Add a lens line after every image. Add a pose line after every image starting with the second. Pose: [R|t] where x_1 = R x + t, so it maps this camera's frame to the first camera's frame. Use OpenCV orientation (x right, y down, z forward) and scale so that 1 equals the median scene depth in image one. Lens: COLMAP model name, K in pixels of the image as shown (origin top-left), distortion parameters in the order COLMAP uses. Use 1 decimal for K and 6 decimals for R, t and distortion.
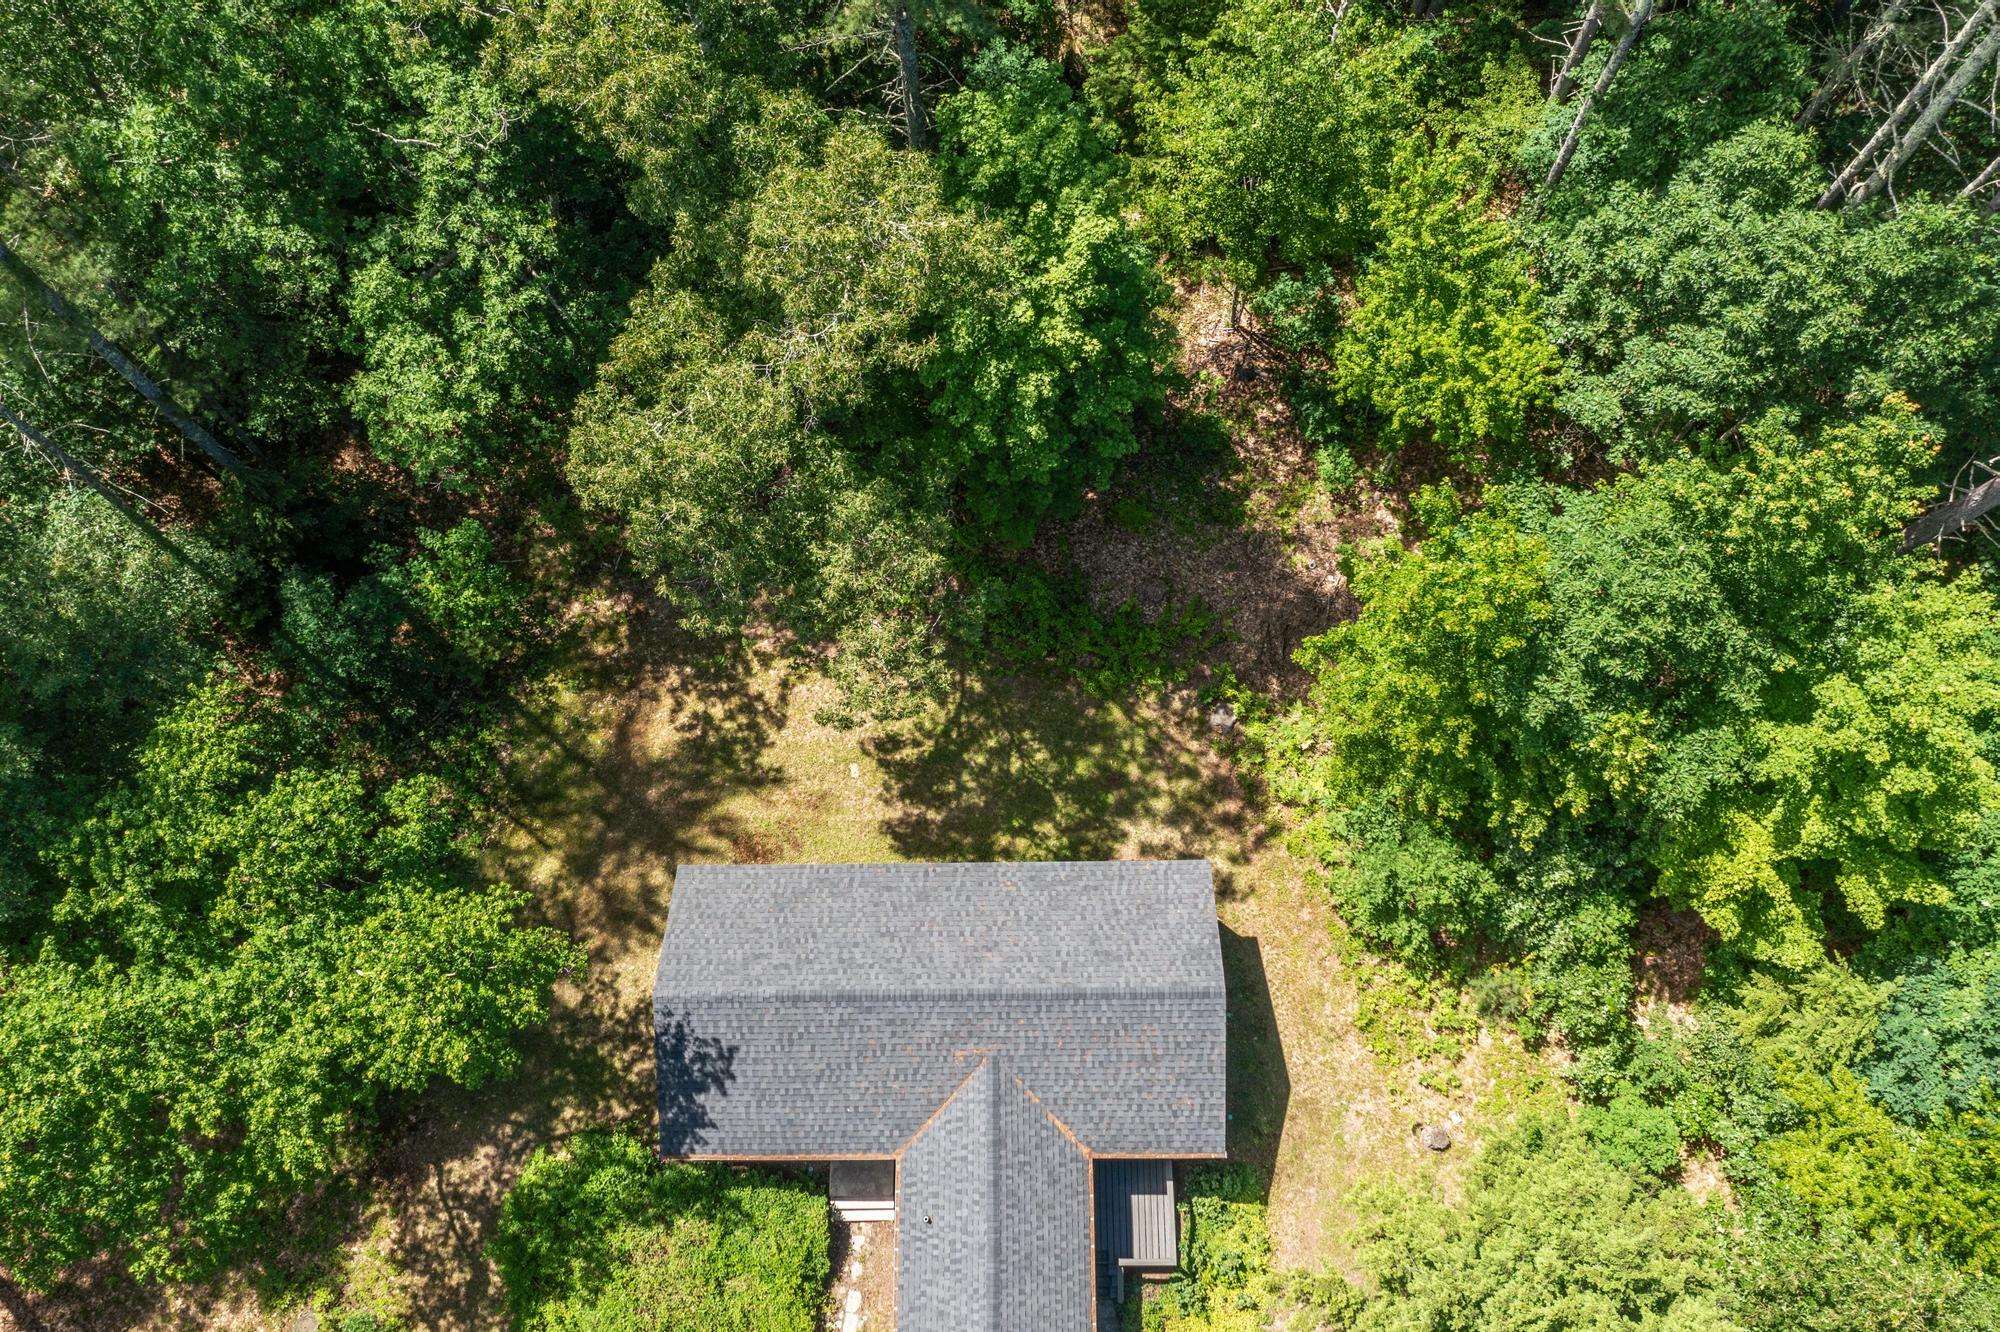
lens RADIAL K [[1564.5, 0, 993.7], [0, 1564.5, 657.6], [0, 0, 1]] dist [-0.026542, 0.004376]
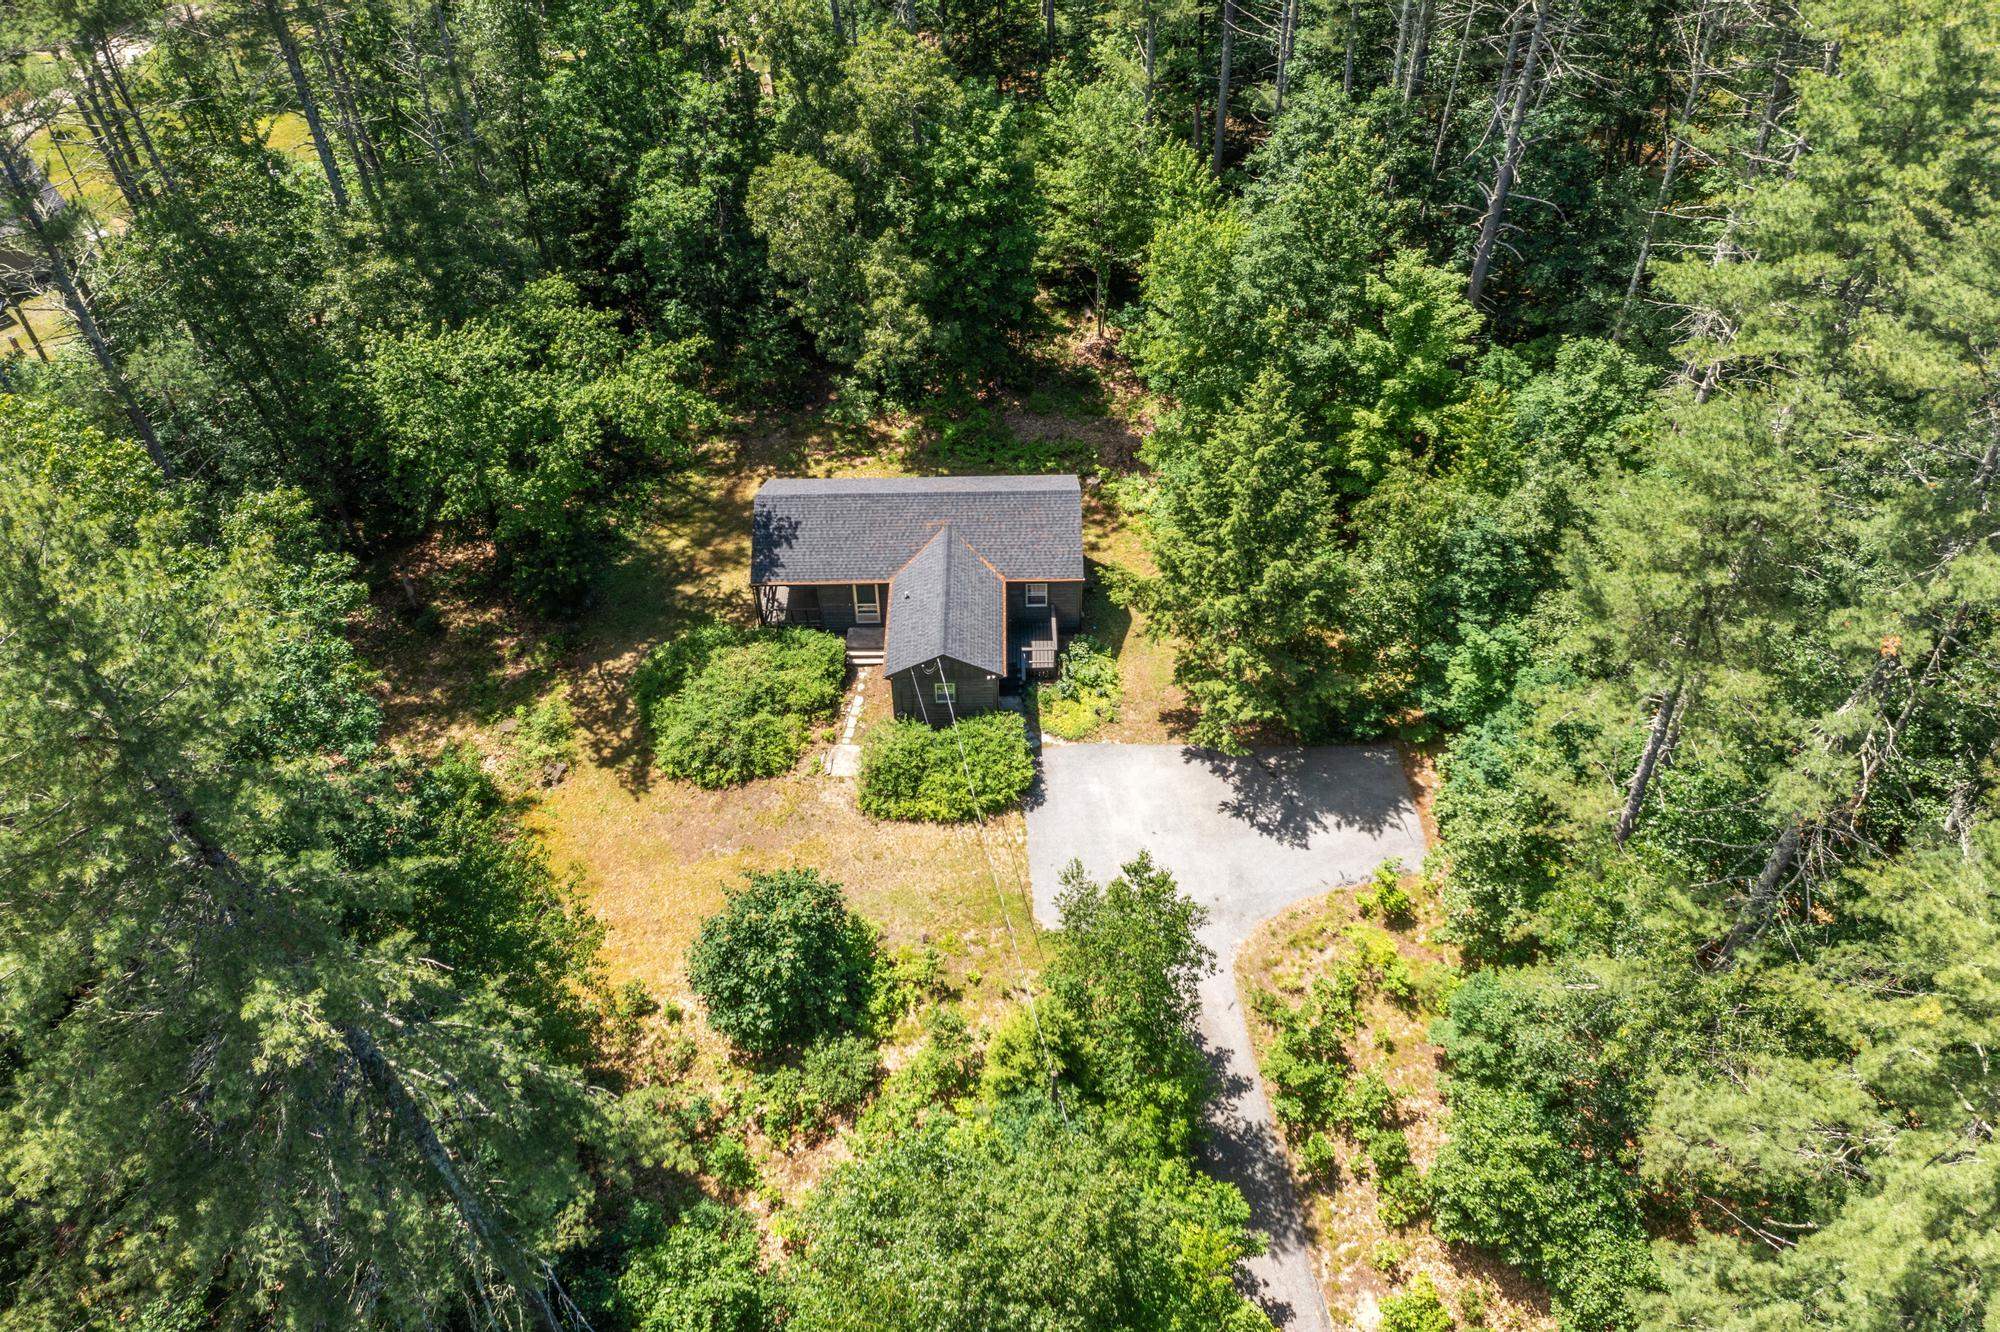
lens RADIAL K [[1564.5, 0, 995.8], [0, 1564.5, 653.5], [0, 0, 1]] dist [-0.026542, 0.004376]
pose [[0.999949, 0.009520, 0.003412, 0.041702], [-0.006867, 0.886867, -0.461973, 1.026213], [-0.007424, 0.461926, 0.886887, -0.413275]]
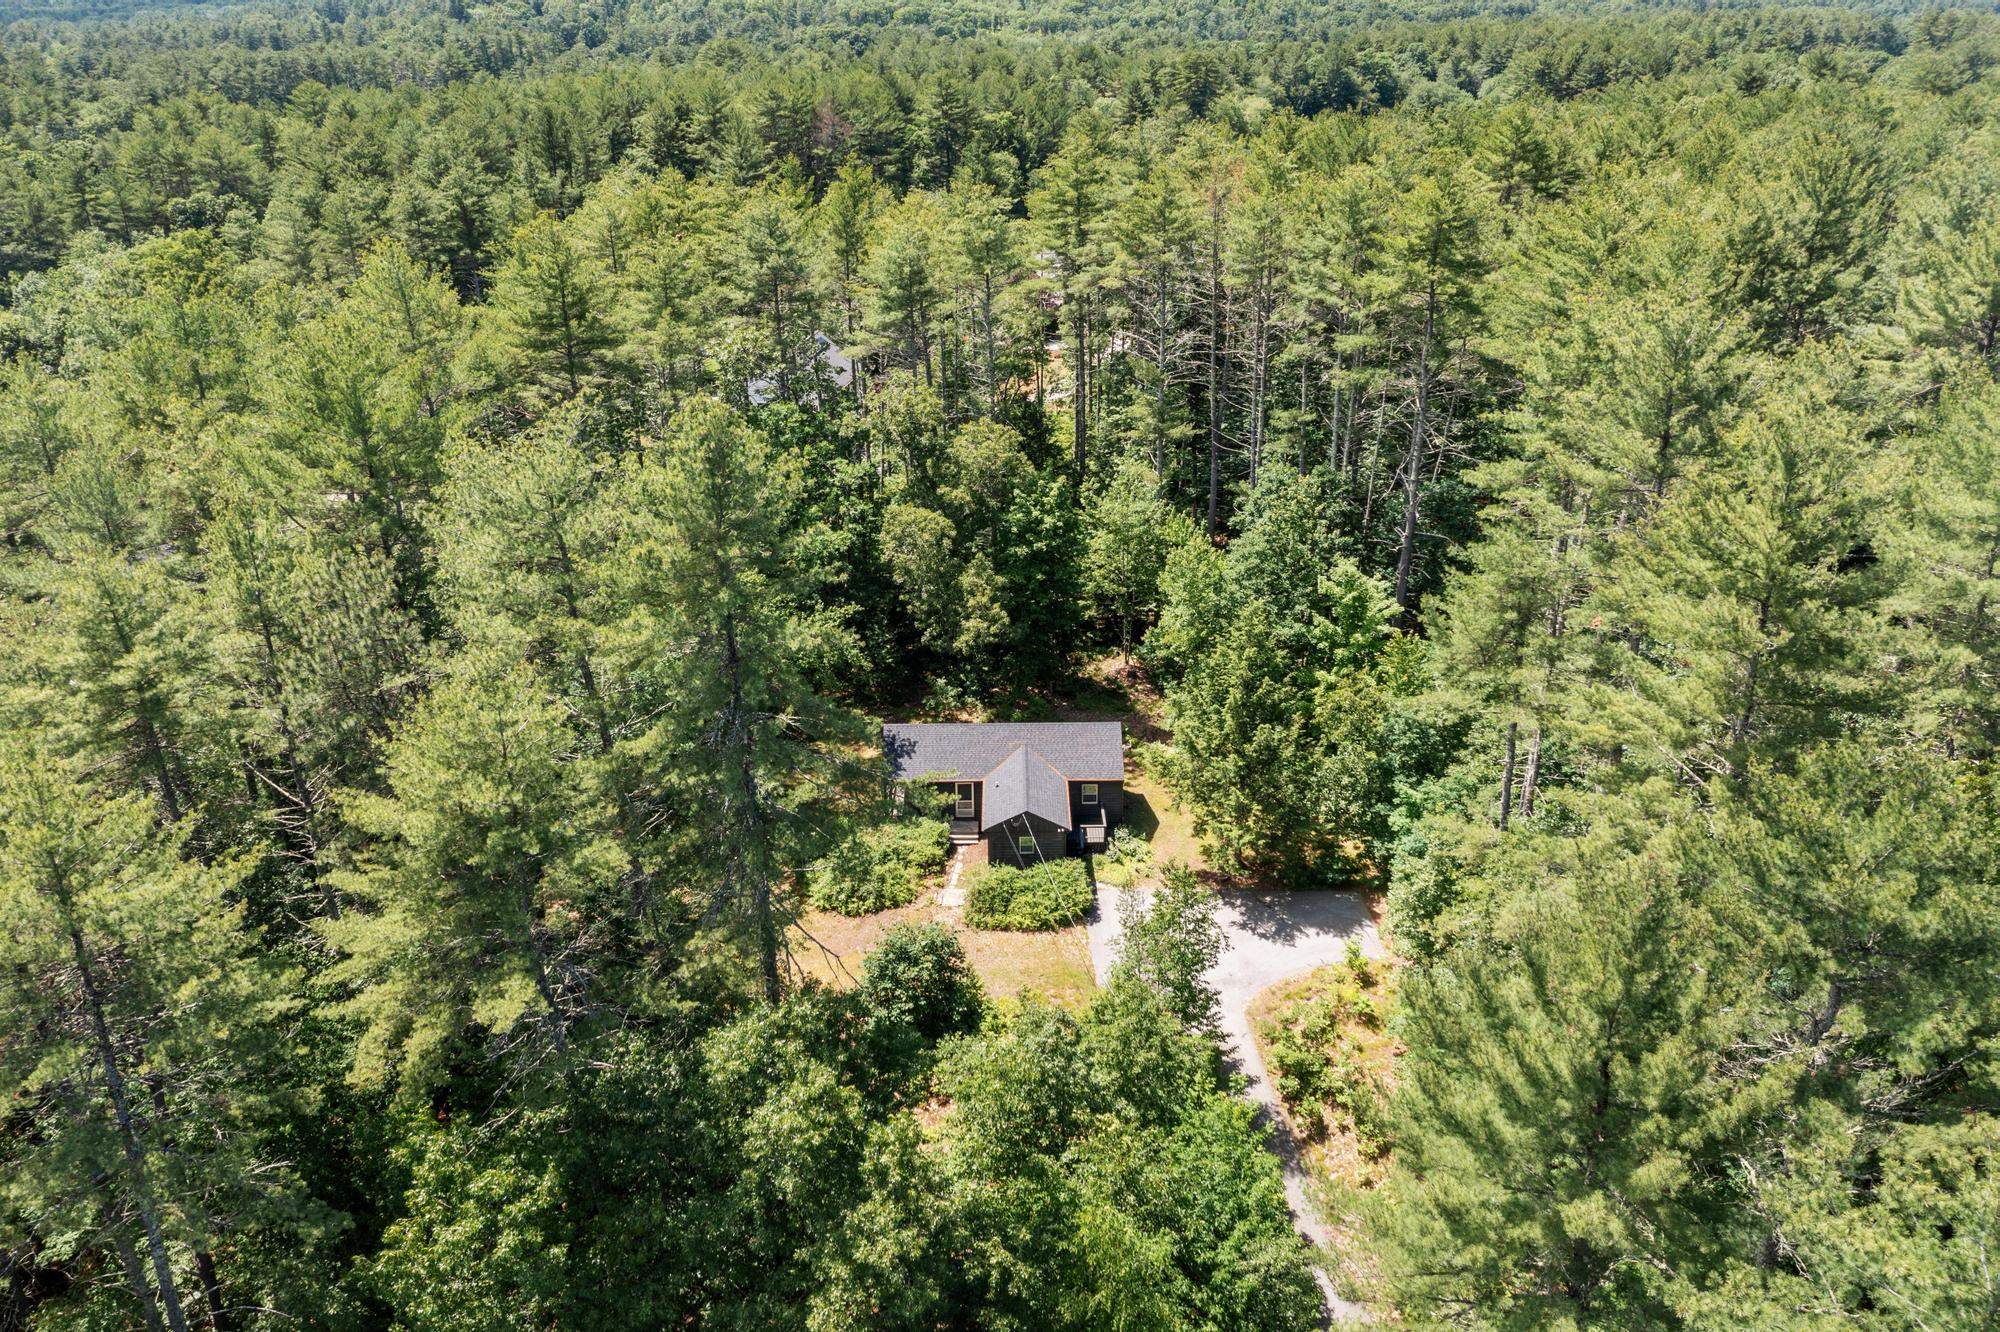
lens RADIAL K [[1564.5, 0, 989.4], [0, 1564.5, 660.5], [0, 0, 1]] dist [-0.026542, 0.004376]
pose [[0.999830, 0.017982, -0.003980, -0.040735], [-0.015212, 0.684518, -0.728837, 1.658565], [-0.010382, 0.728774, 0.684676, -0.635458]]
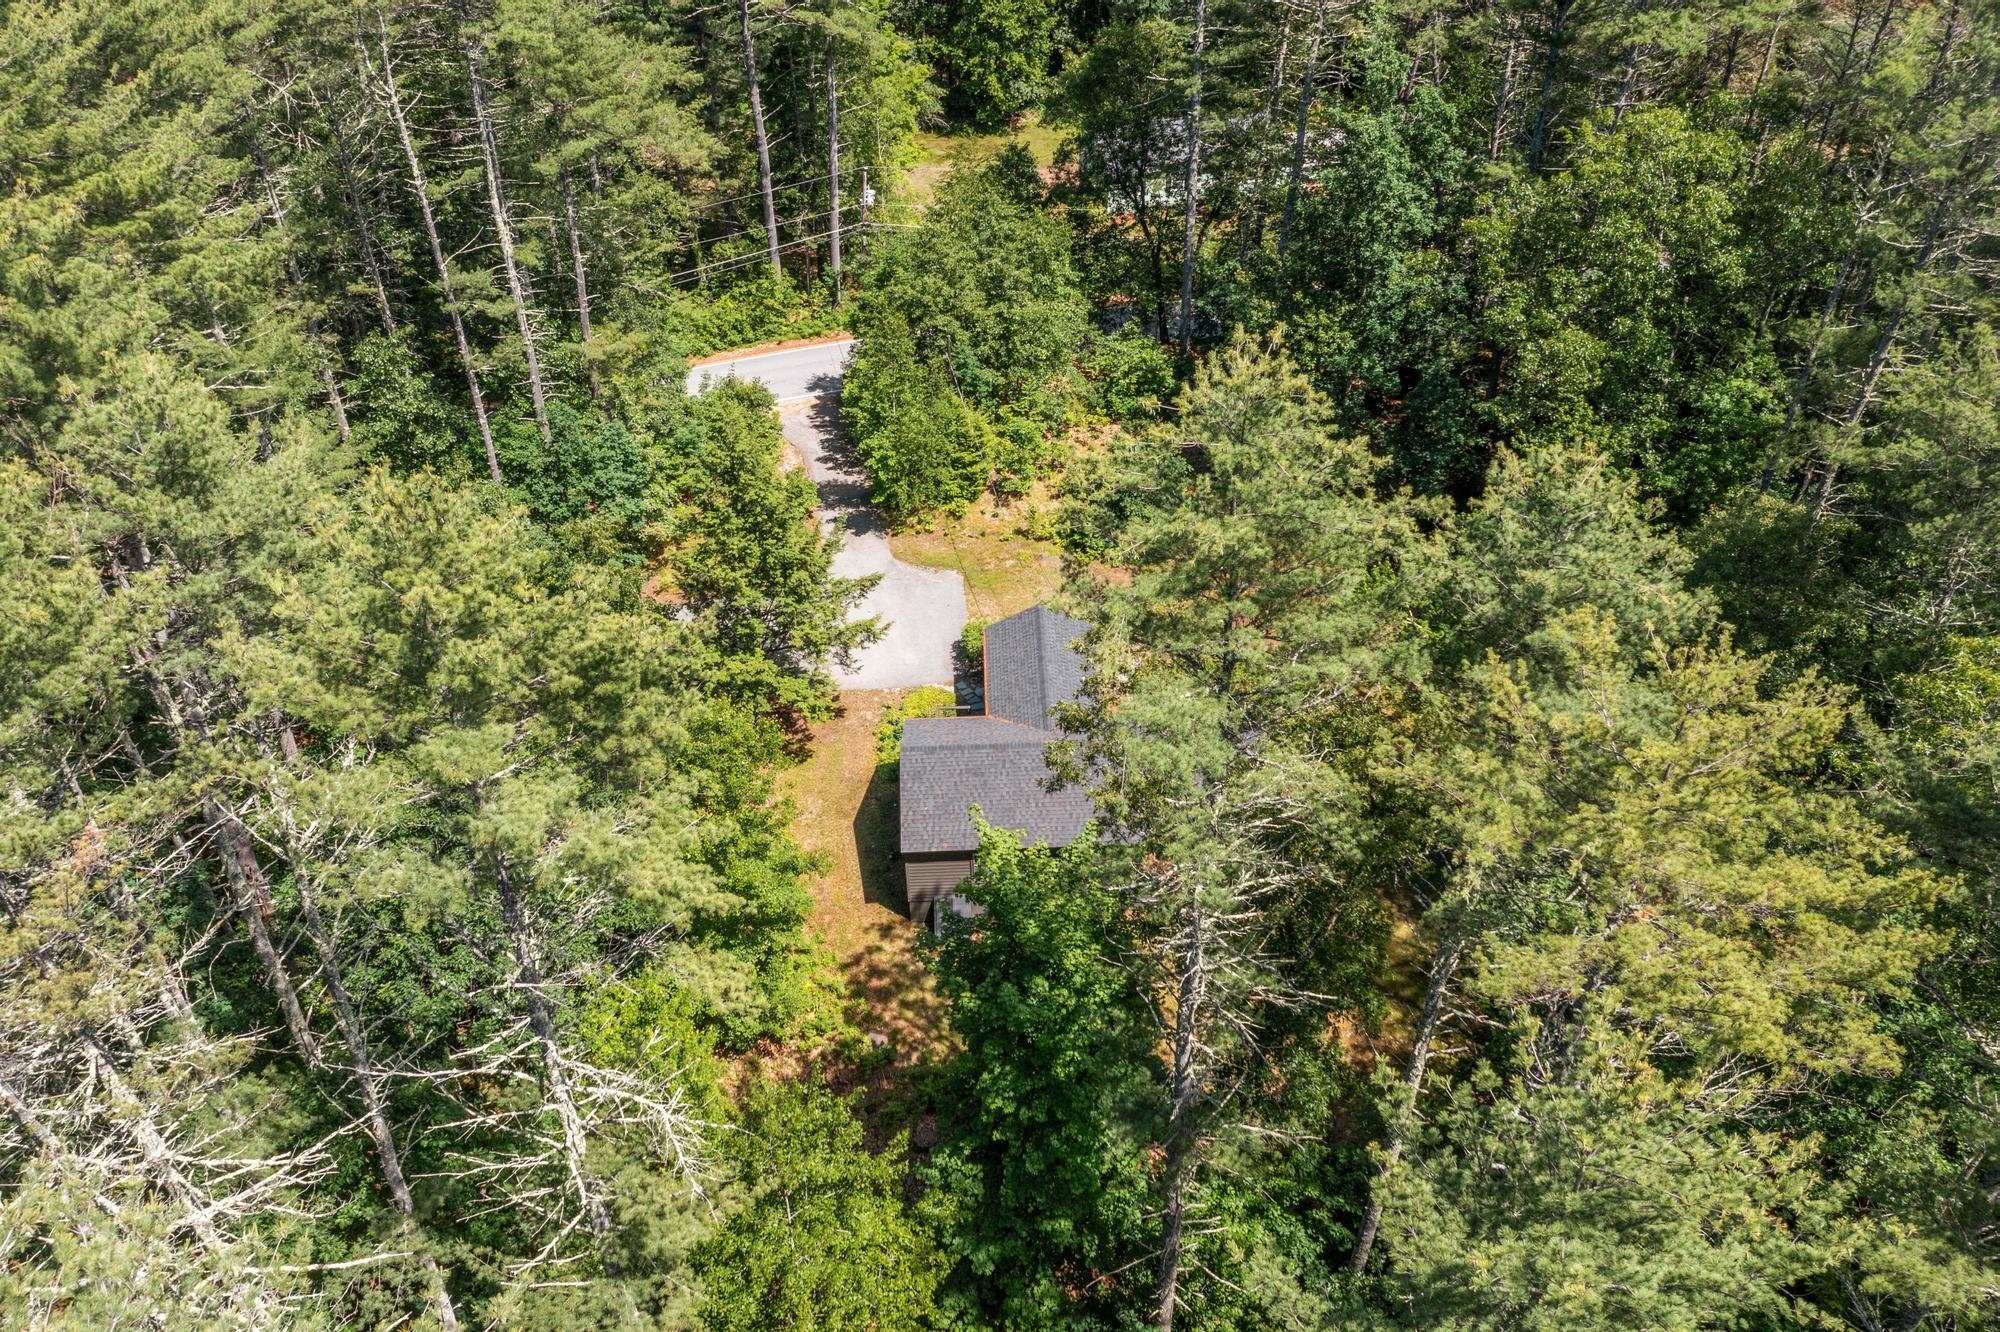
lens RADIAL K [[1564.5, 0, 995.7], [0, 1564.5, 656.8], [0, 0, 1]] dist [-0.026542, 0.004376]
pose [[-0.998570, 0.051393, 0.014697, 0.023016], [-0.003020, -0.328760, 0.944409, -1.061088], [0.053368, 0.943014, 0.328445, 0.348641]]
